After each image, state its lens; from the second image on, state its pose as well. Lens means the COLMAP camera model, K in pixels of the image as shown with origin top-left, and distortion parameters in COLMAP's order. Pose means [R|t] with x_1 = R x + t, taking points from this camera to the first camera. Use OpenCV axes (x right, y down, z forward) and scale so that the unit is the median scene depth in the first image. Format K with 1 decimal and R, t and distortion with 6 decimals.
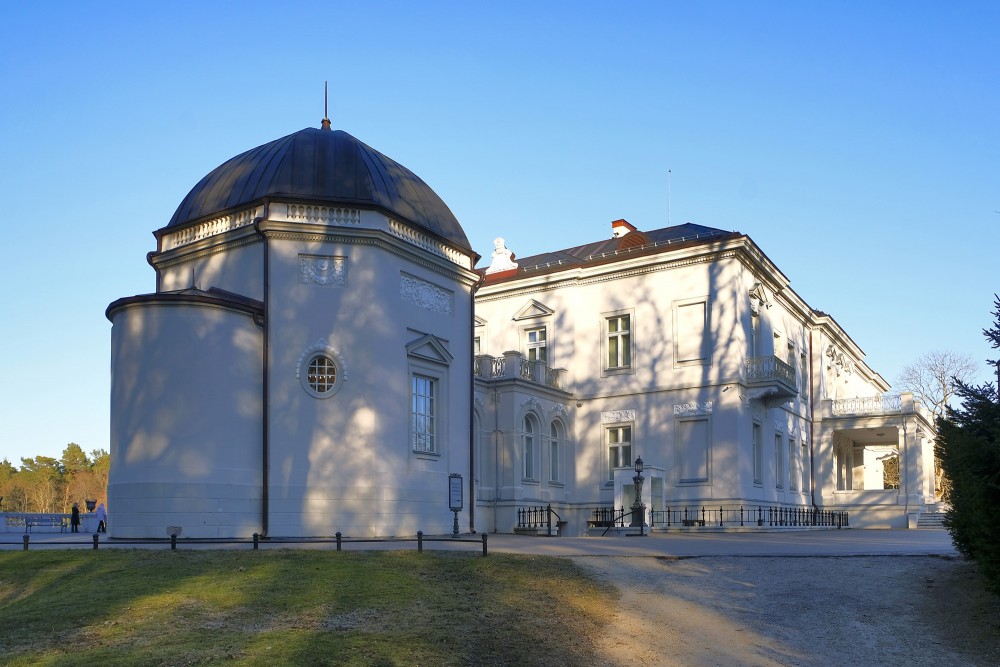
lens RADIAL K [[842.9, 0, 500.0], [0, 842.9, 333.5], [0, 0, 1]] dist [0.002691, 0.001593]
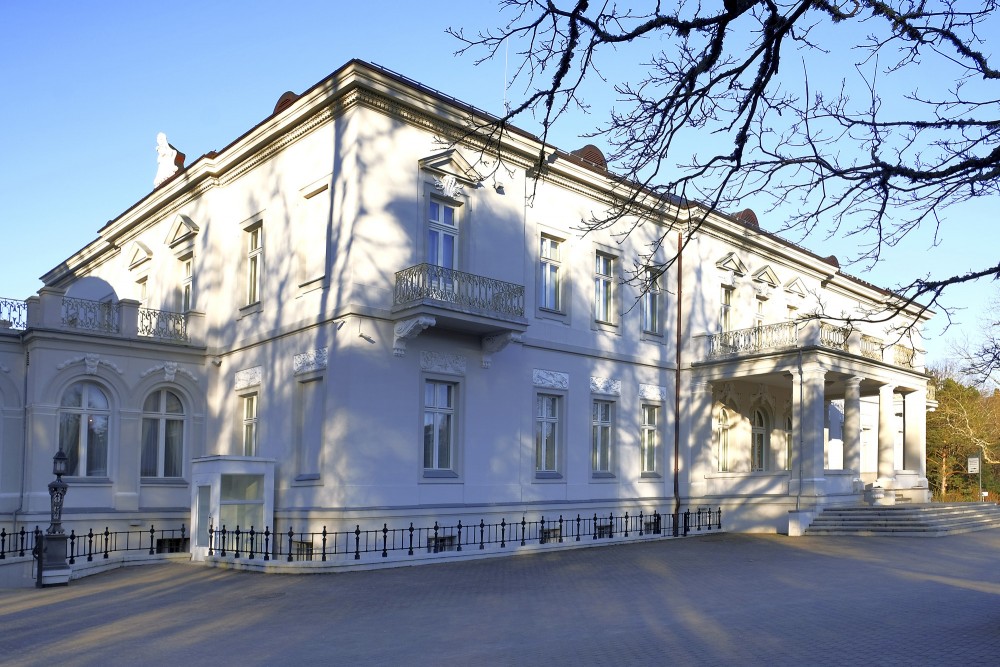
lens RADIAL K [[832.6, 0, 500.0], [0, 832.6, 333.5], [0, 0, 1]] dist [-0.009915, -0.005651]
pose [[0.973610, -0.059702, -0.220272, 0.465388], [0.068750, 0.997067, 0.033638, 0.055872], [0.217618, -0.047894, 0.974858, 0.414287]]
